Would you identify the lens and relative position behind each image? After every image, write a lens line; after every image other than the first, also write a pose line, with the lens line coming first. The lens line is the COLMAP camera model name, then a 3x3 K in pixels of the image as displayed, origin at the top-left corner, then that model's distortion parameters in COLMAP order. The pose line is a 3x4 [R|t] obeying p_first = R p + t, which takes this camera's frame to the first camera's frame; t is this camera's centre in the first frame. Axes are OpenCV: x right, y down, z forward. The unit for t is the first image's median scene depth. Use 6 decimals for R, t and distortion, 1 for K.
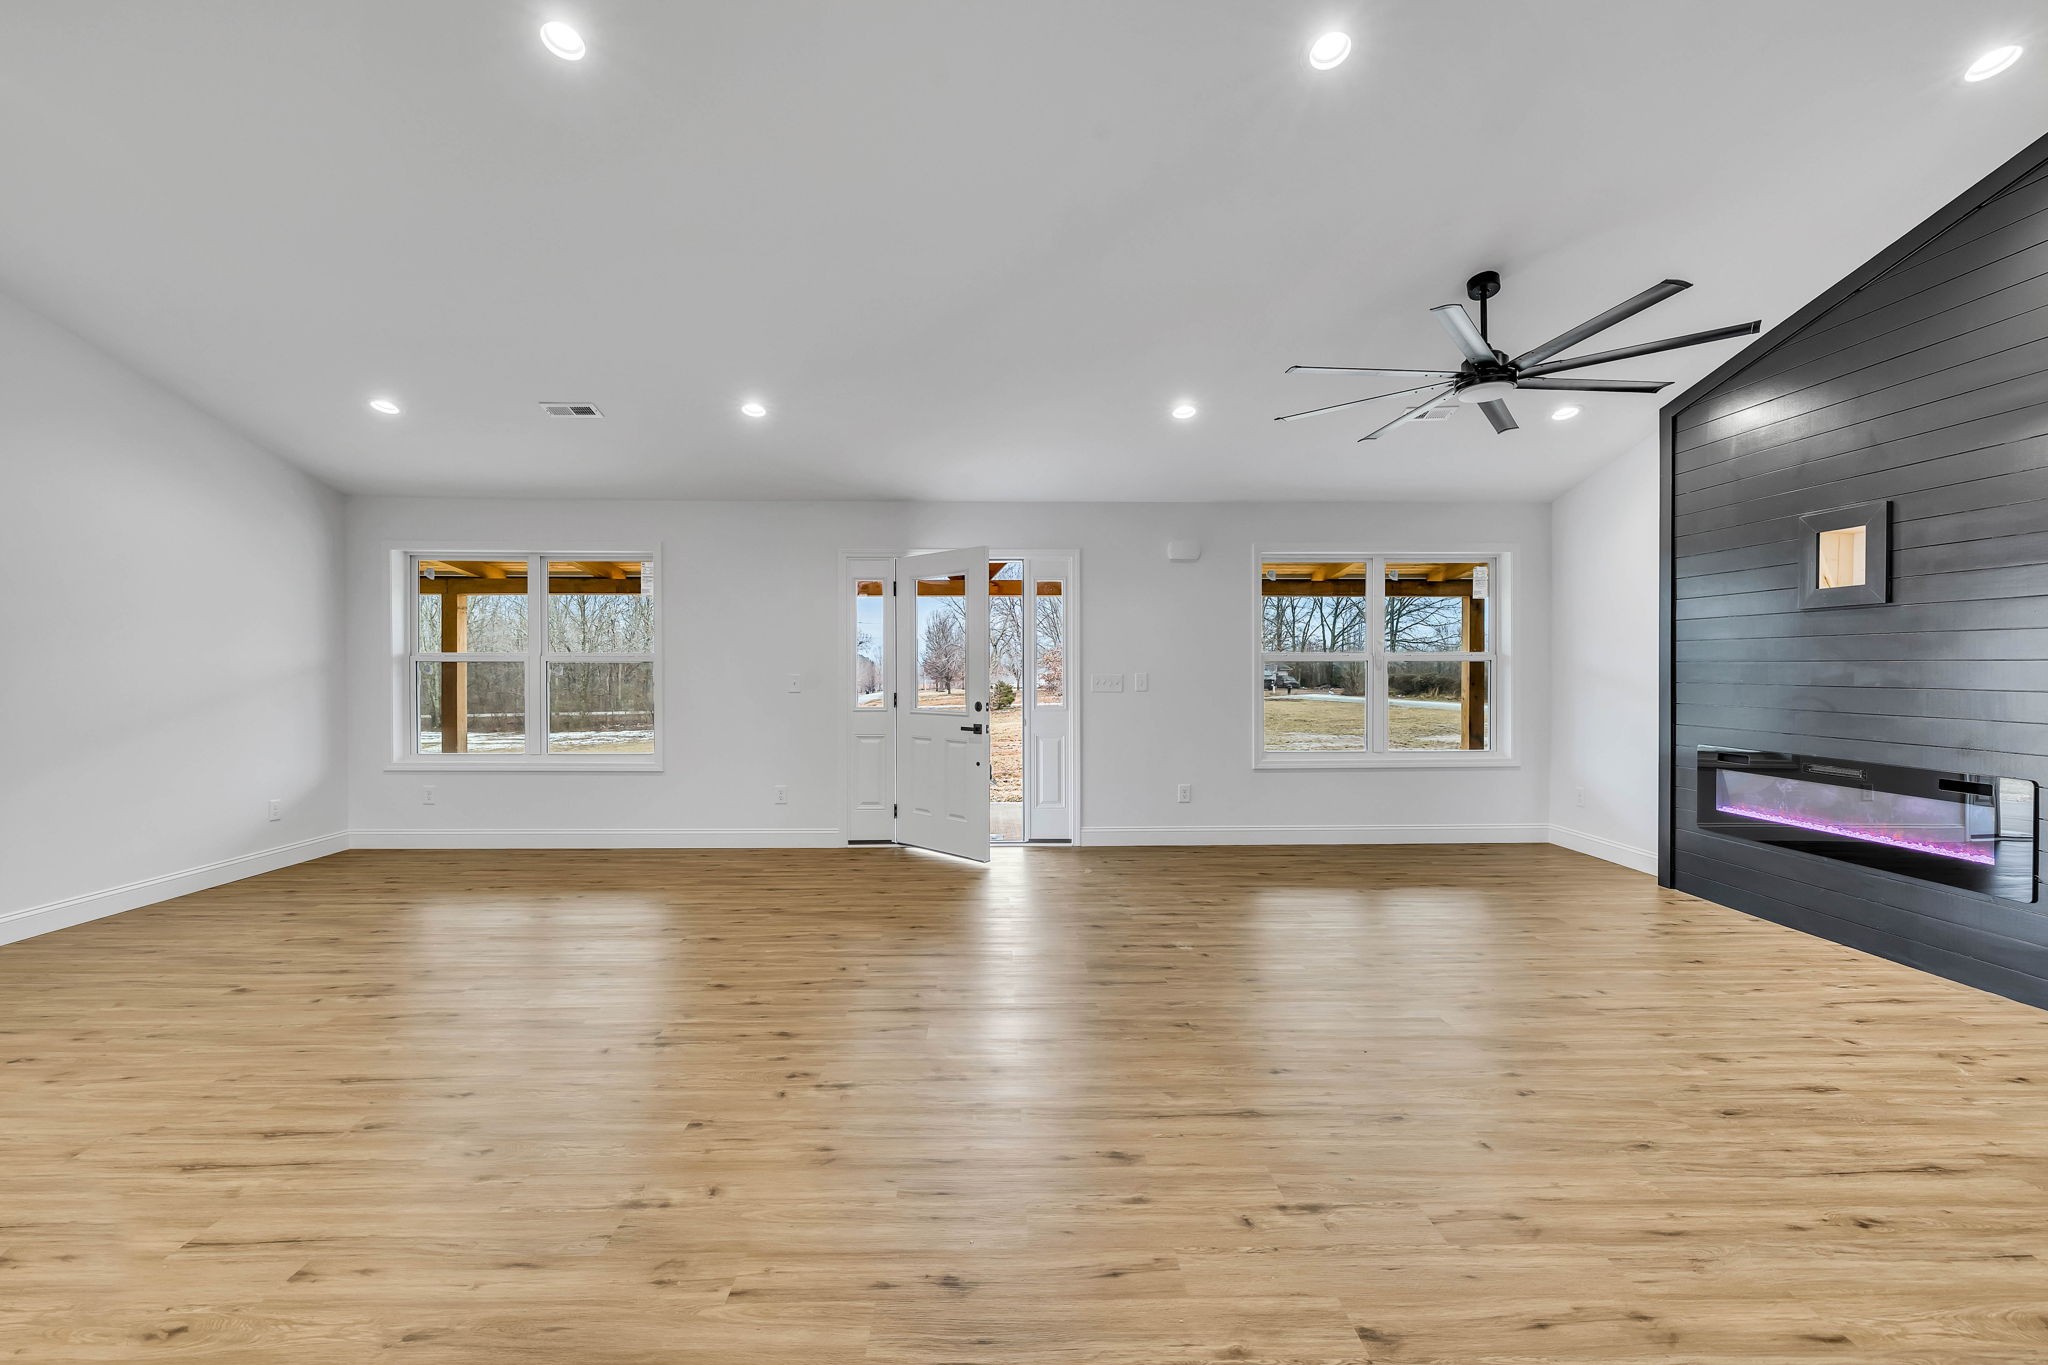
lens RADIAL K [[847.3, 0, 1005.8], [0, 847.3, 683.0], [0, 0, 1]] dist [0.001325, 0.000090]
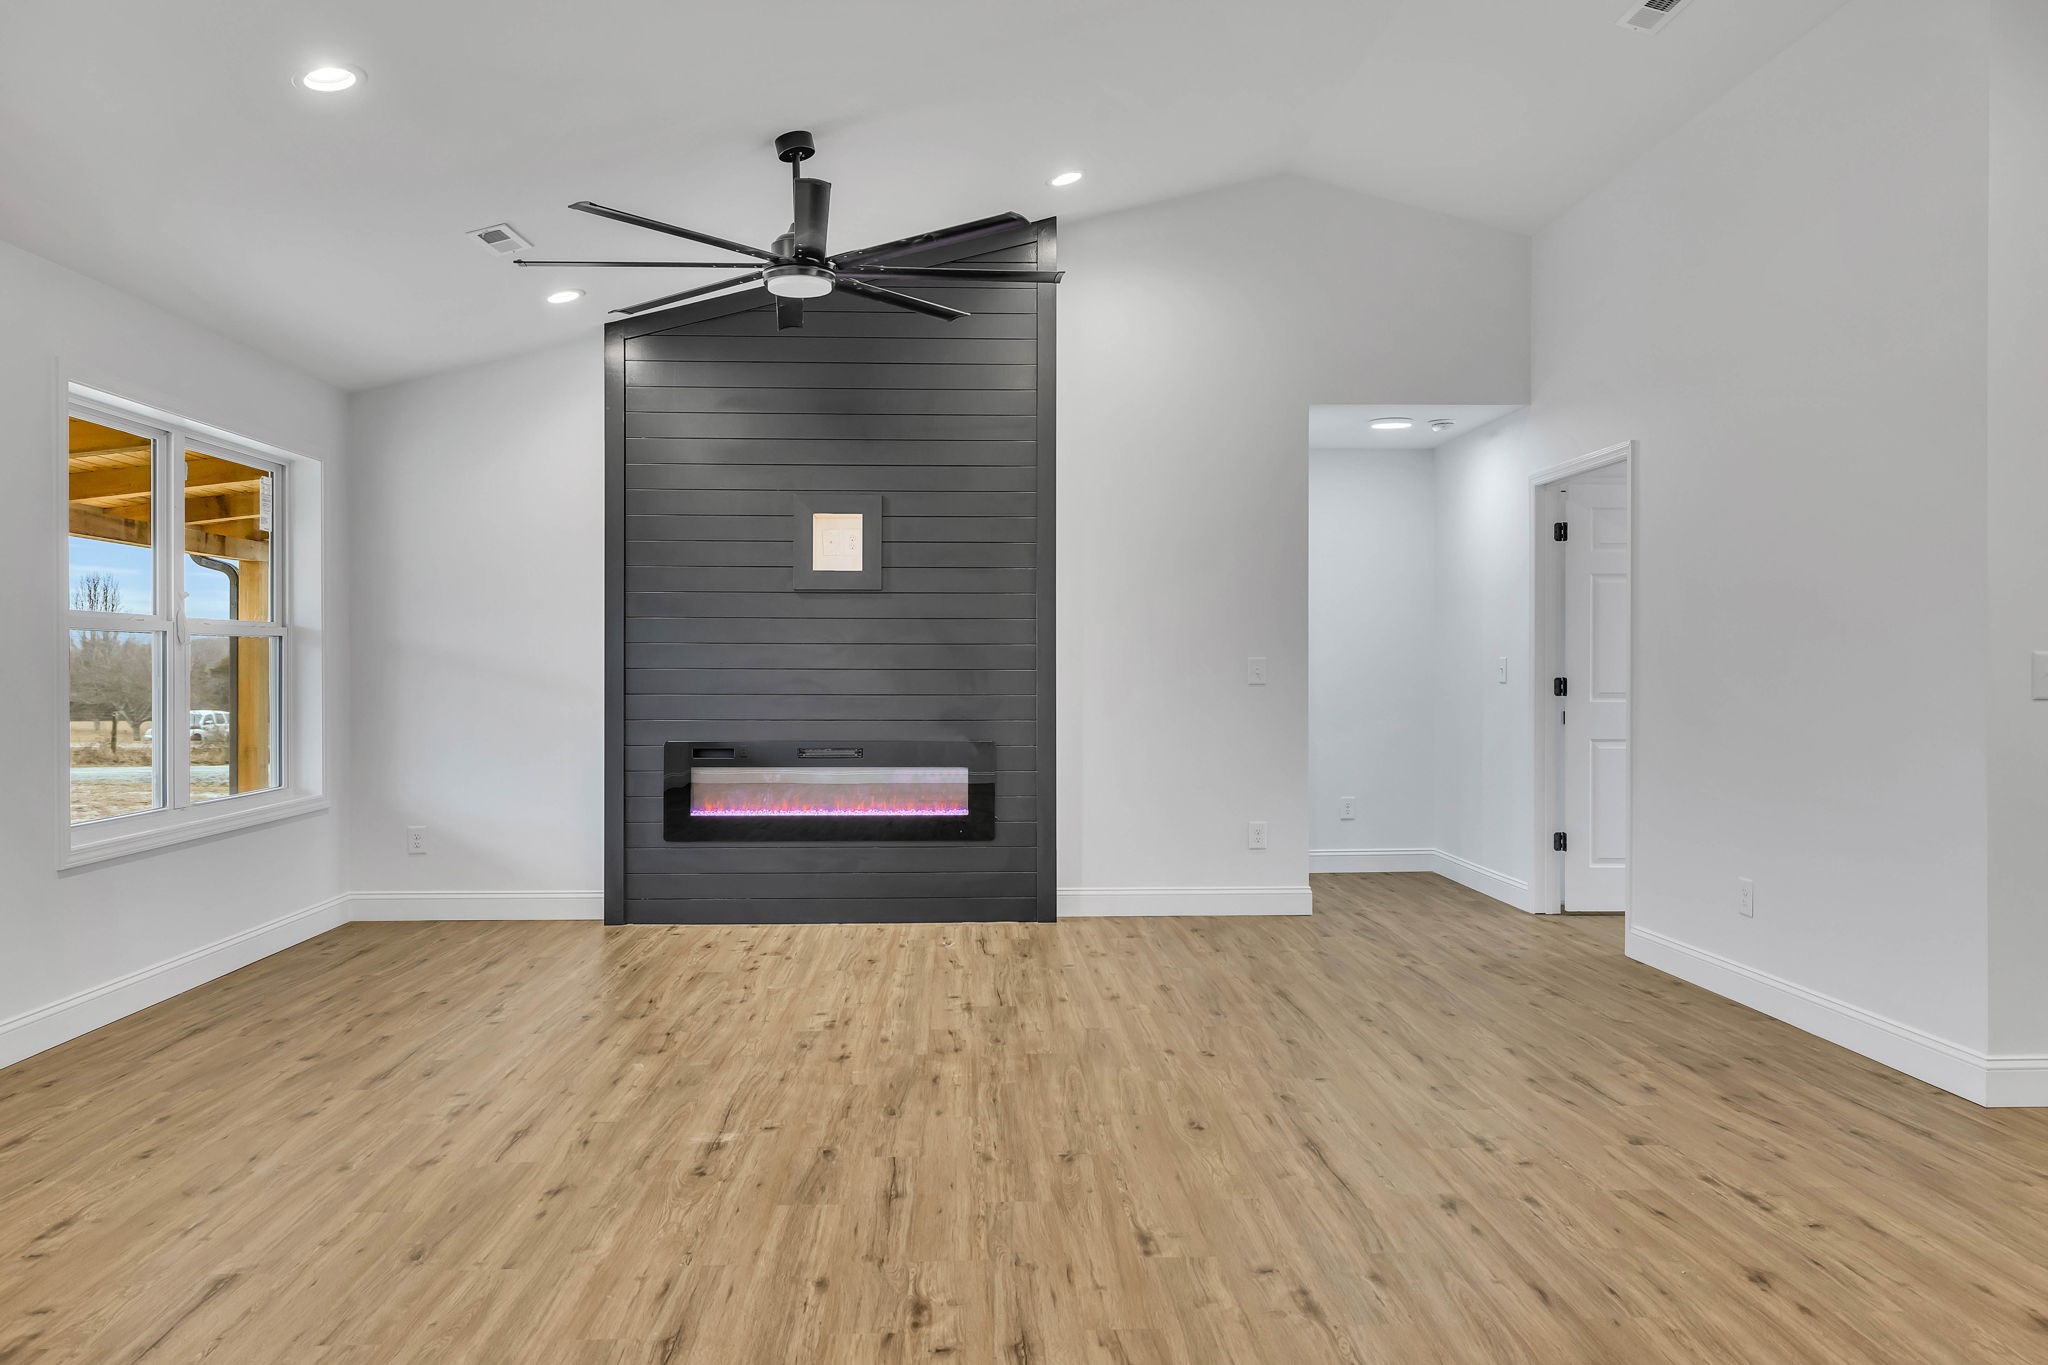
lens RADIAL K [[1410.7, 0, 1032.0], [0, 1410.7, 679.2], [0, 0, 1]] dist [0.006526, 0.001953]
pose [[-0.025145, -0.005298, 0.999670, -0.862906], [0.015532, 0.999863, 0.005690, 0.012648], [-0.999563, 0.015670, -0.025060, 0.986374]]
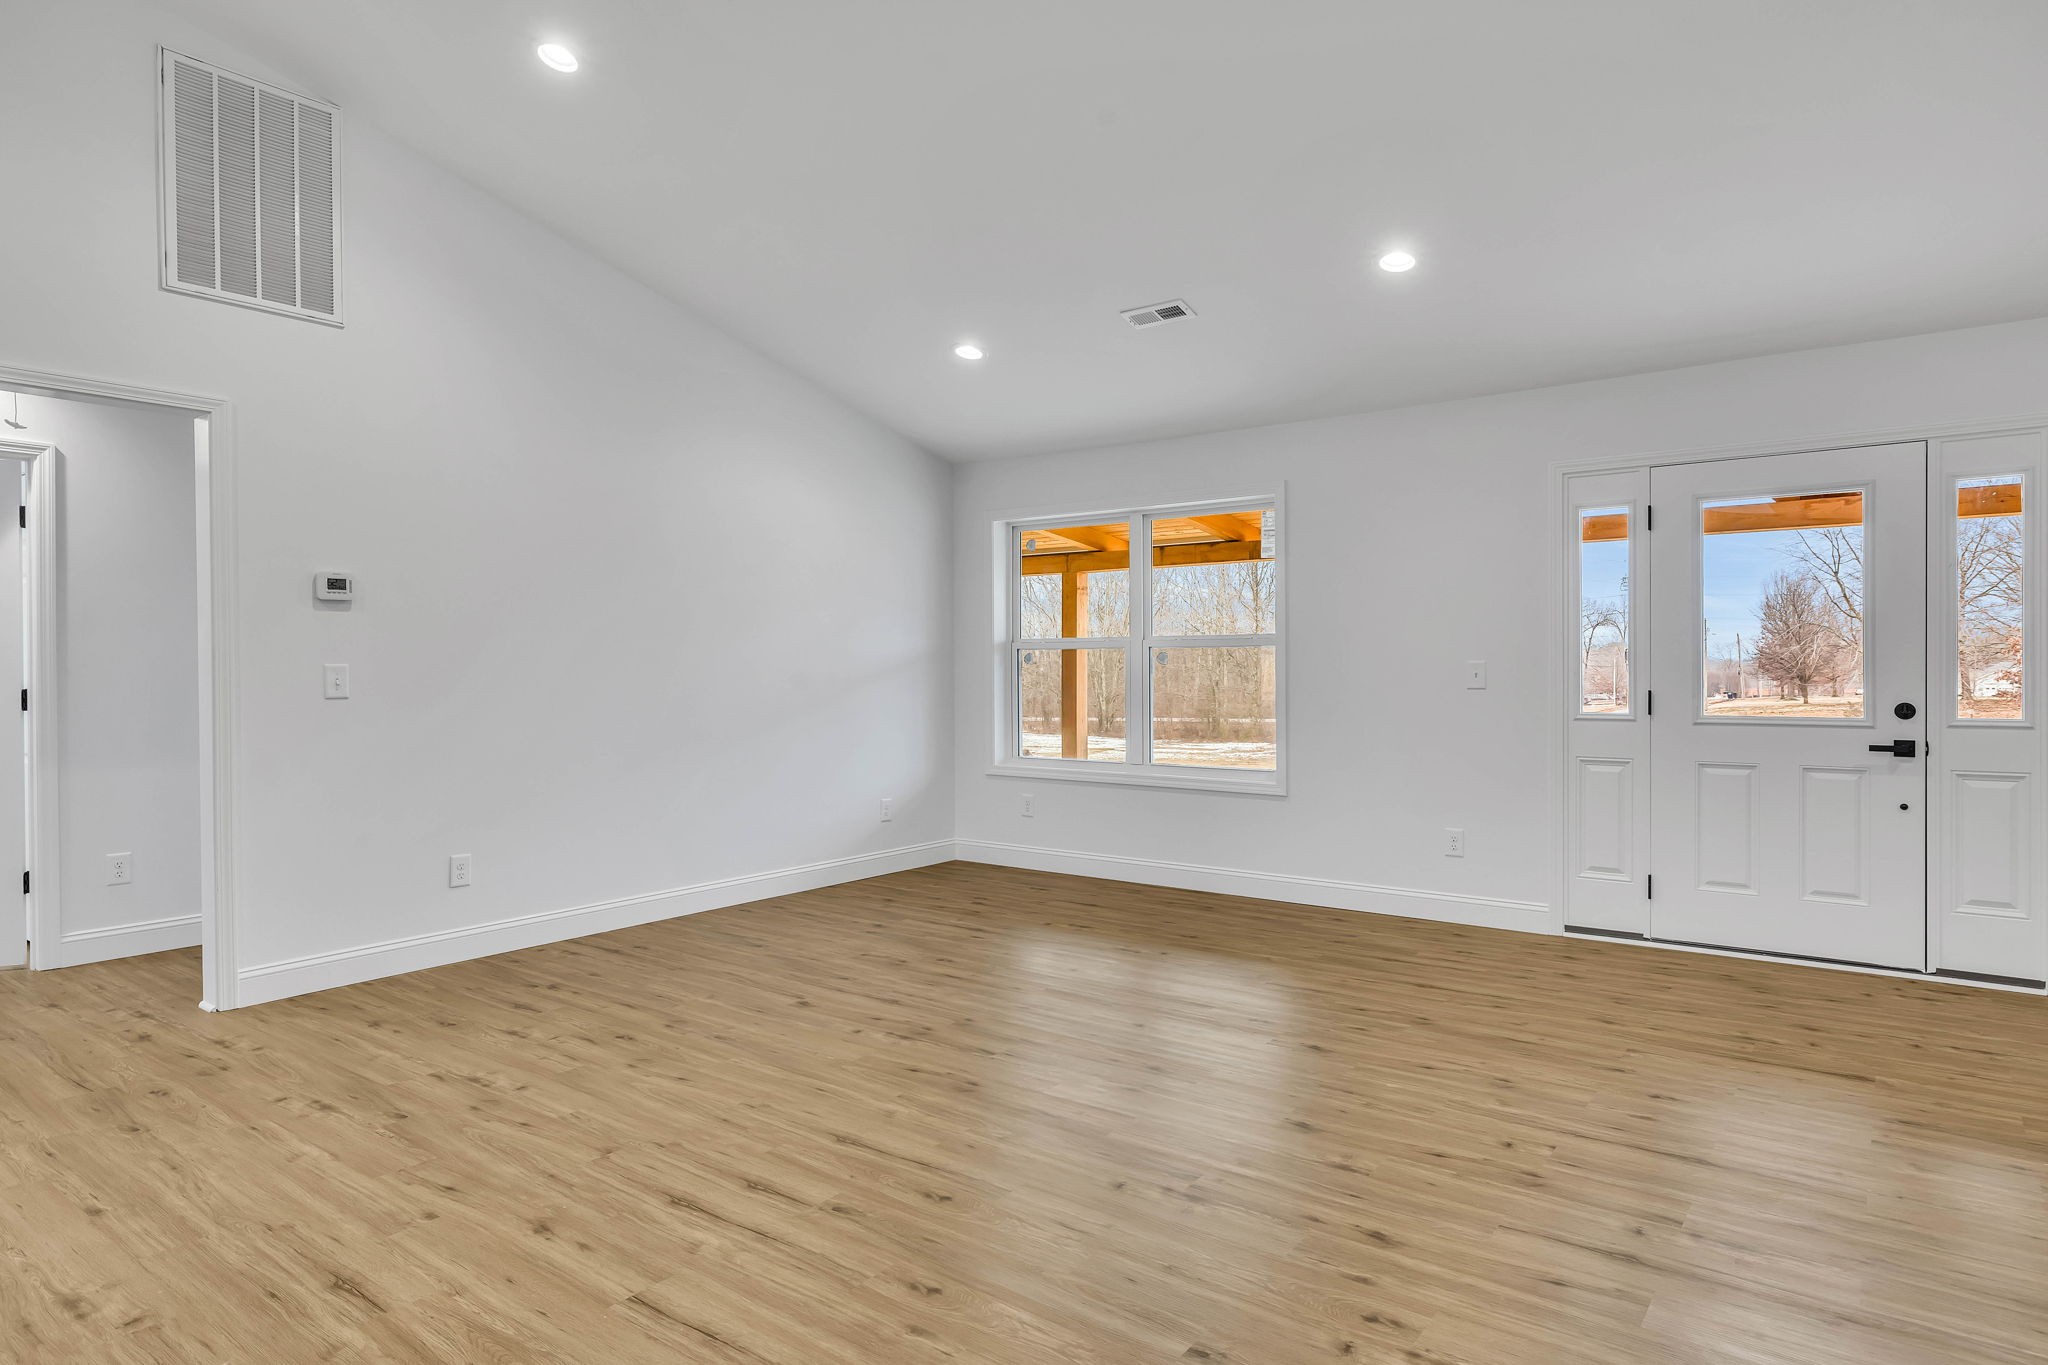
lens RADIAL K [[1124.4, 0, 1029.7], [0, 1124.4, 684.2], [0, 0, 1]] dist [-0.000923, 0.000275]
pose [[0.782527, 0.002809, -0.622611, 0.029471], [-0.003301, 0.999994, 0.000363, 0.011470], [0.622608, 0.001771, 0.782532, 0.138648]]
